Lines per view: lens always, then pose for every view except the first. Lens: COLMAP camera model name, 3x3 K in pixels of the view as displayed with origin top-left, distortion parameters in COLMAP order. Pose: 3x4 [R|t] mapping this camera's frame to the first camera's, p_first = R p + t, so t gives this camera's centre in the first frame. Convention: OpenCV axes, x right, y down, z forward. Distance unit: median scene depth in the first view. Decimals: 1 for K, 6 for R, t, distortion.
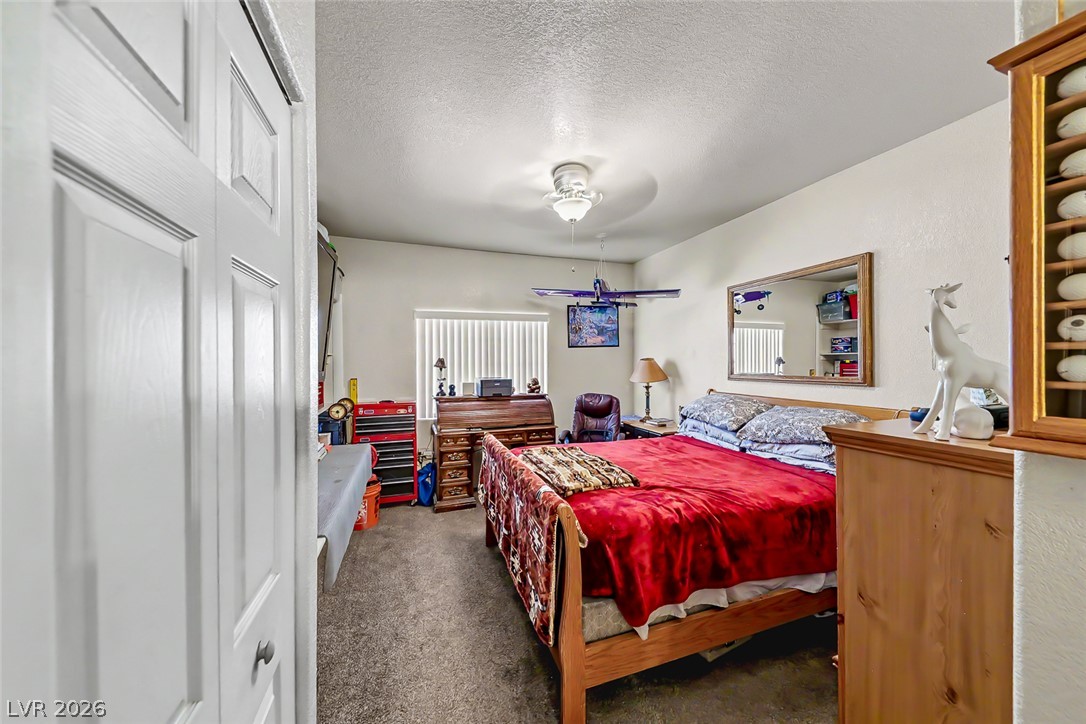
lens RADIAL K [[373.8, 0, 537.9], [0, 373.8, 360.3], [0, 0, 1]] dist [0.017843, -0.008126]
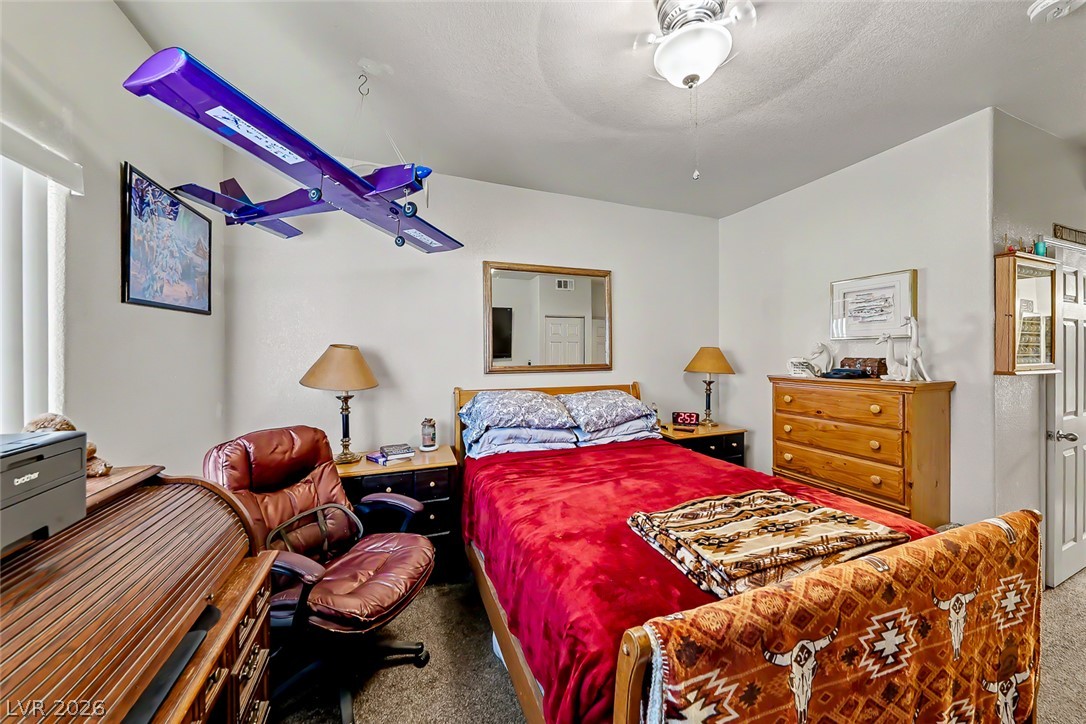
lens RADIAL K [[373.8, 0, 537.9], [0, 373.8, 360.3], [0, 0, 1]] dist [0.017843, -0.008126]
pose [[-0.030664, -0.013425, 0.999440, -0.270793], [-0.004375, 0.999902, 0.013297, 0.008615], [-0.999520, -0.003964, -0.030719, 0.766880]]
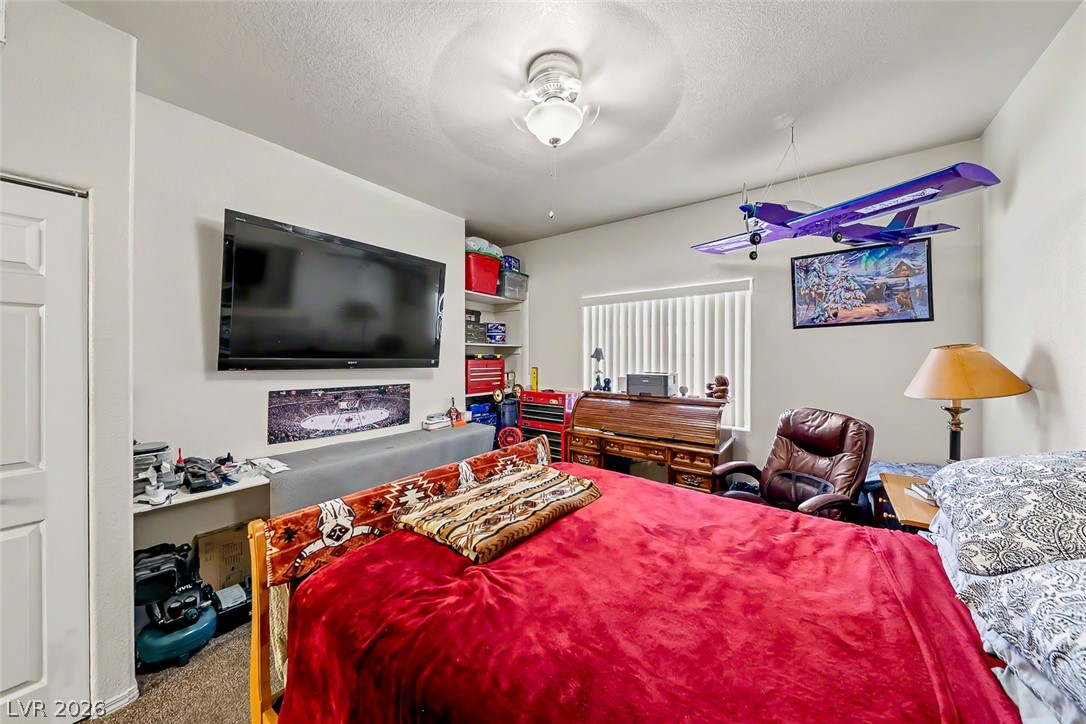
lens RADIAL K [[373.8, 0, 537.9], [0, 373.8, 360.3], [0, 0, 1]] dist [0.017843, -0.008126]
pose [[0.577736, 0.017481, -0.816037, 0.385245], [0.000350, 0.999765, 0.021665, 0.004109], [0.816224, -0.012802, 0.577594, 0.361902]]
